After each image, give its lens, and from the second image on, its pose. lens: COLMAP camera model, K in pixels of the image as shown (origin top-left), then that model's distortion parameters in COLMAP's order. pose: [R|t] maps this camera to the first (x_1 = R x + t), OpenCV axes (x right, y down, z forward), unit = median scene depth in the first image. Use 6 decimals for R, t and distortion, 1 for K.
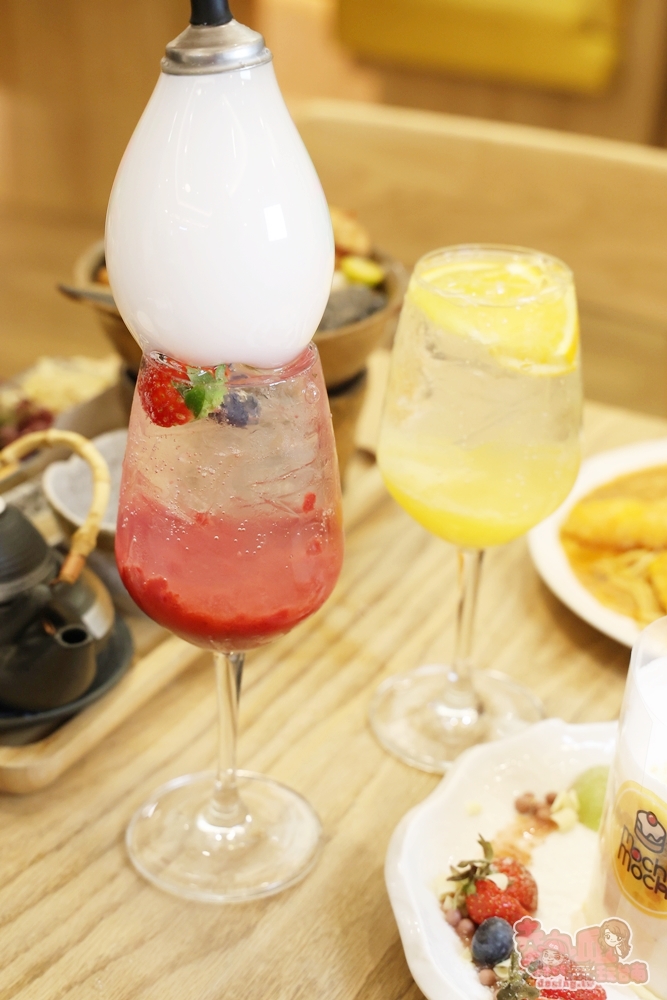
lens RADIAL K [[1859.7, 0, 333.5], [0, 1859.7, 500.0], [0, 0, 1]] dist [0.300974, 0.134589]
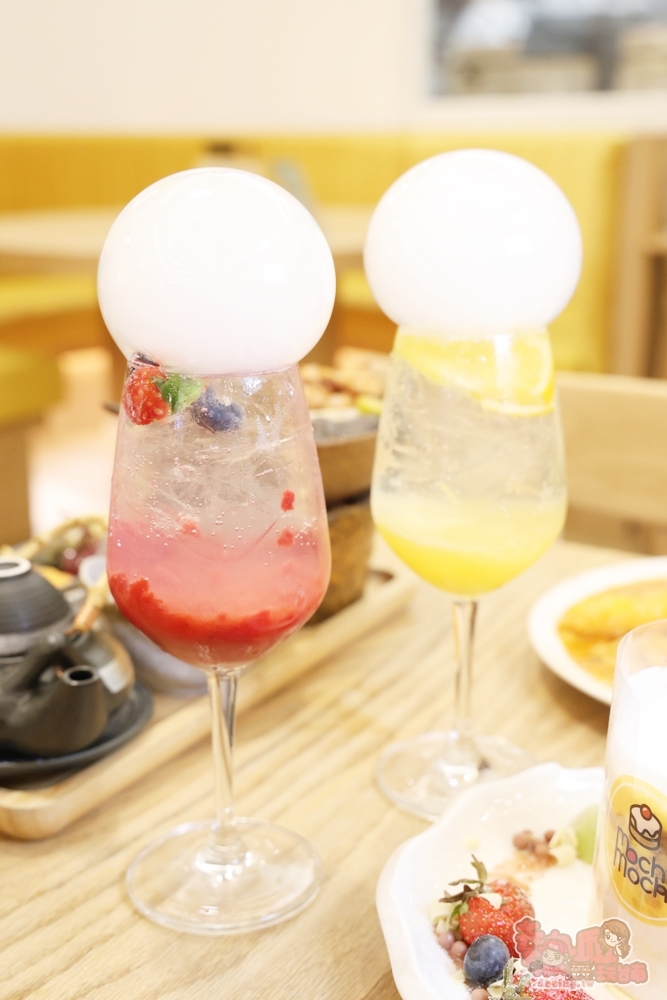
lens RADIAL K [[1365.1, 0, 333.5], [0, 1365.1, 500.0], [0, 0, 1]] dist [0.174335, -0.018776]
pose [[0.998192, -0.021367, -0.056185, 0.049747], [0.009934, 0.980478, -0.196378, 0.137115], [0.059284, 0.195464, 0.978917, 0.254699]]
